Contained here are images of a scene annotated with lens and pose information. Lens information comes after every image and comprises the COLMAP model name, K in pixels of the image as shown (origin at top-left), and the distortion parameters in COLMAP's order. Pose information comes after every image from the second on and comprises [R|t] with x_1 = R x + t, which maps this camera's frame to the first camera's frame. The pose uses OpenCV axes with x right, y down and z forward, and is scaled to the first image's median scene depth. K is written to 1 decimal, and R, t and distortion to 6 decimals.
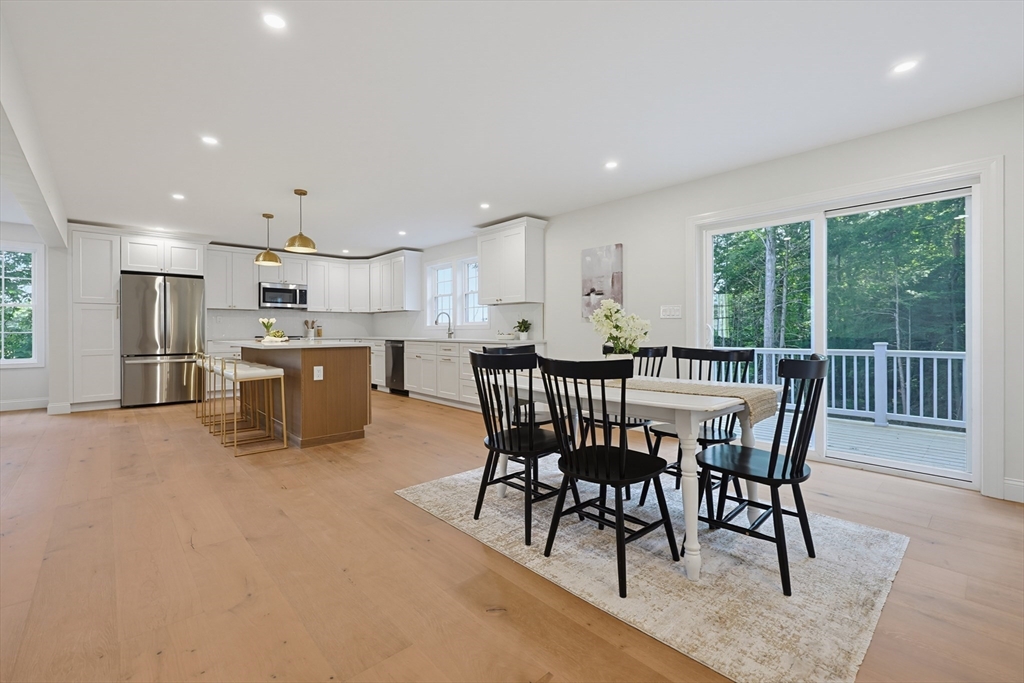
lens RADIAL K [[442.2, 0, 508.1], [0, 442.2, 332.8], [0, 0, 1]] dist [0.000244, 0.000094]
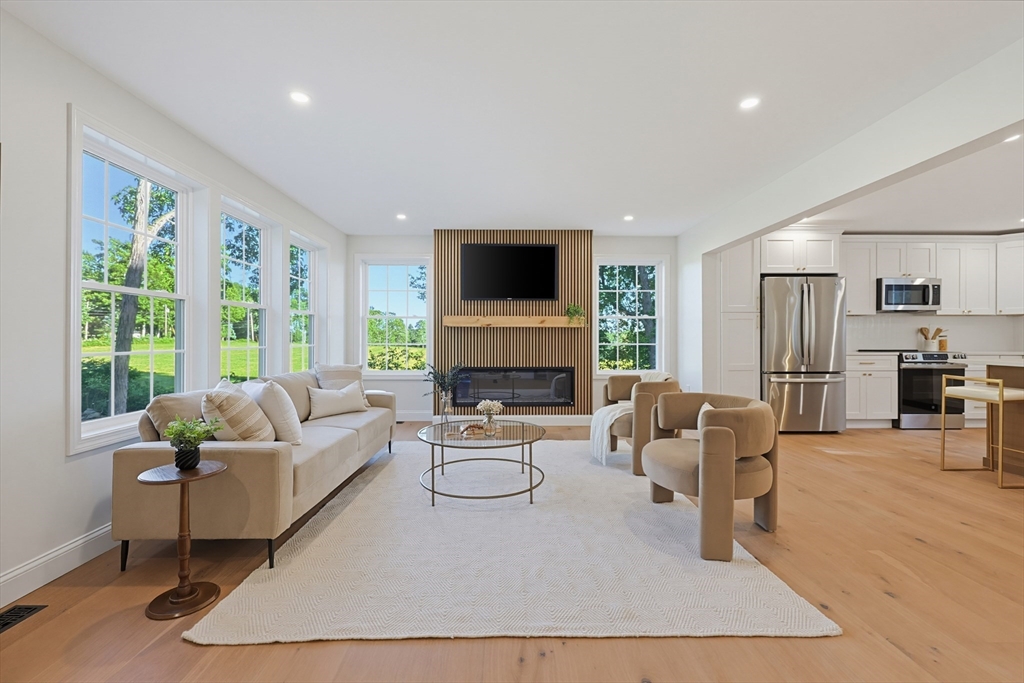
lens RADIAL K [[435.2, 0, 512.4], [0, 435.2, 338.2], [0, 0, 1]] dist [-0.000970, -0.000469]
pose [[0.747121, 0.002040, -0.664685, -0.660918], [-0.003551, 0.999993, -0.000922, -0.011173], [0.664679, 0.003049, 0.747123, 0.037856]]
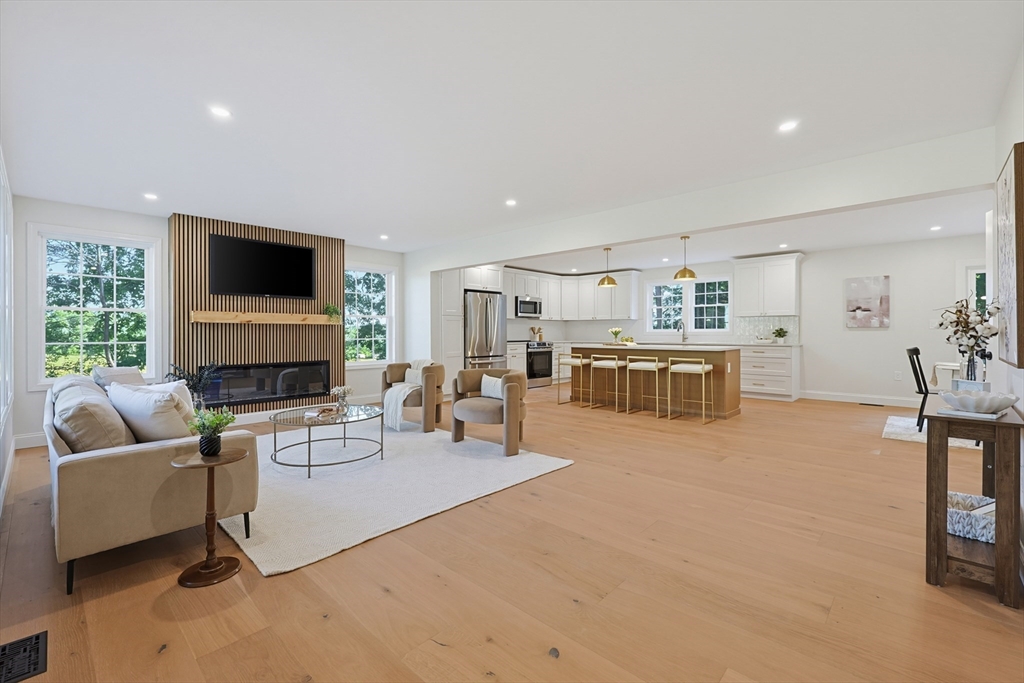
lens RADIAL K [[442.2, 0, 508.1], [0, 442.2, 332.8], [0, 0, 1]] dist [0.000244, 0.000094]
pose [[0.997345, -0.001743, 0.072794, -0.829964], [0.001988, 0.999993, -0.003283, -0.012341], [-0.072788, 0.003419, 0.997342, -0.253481]]
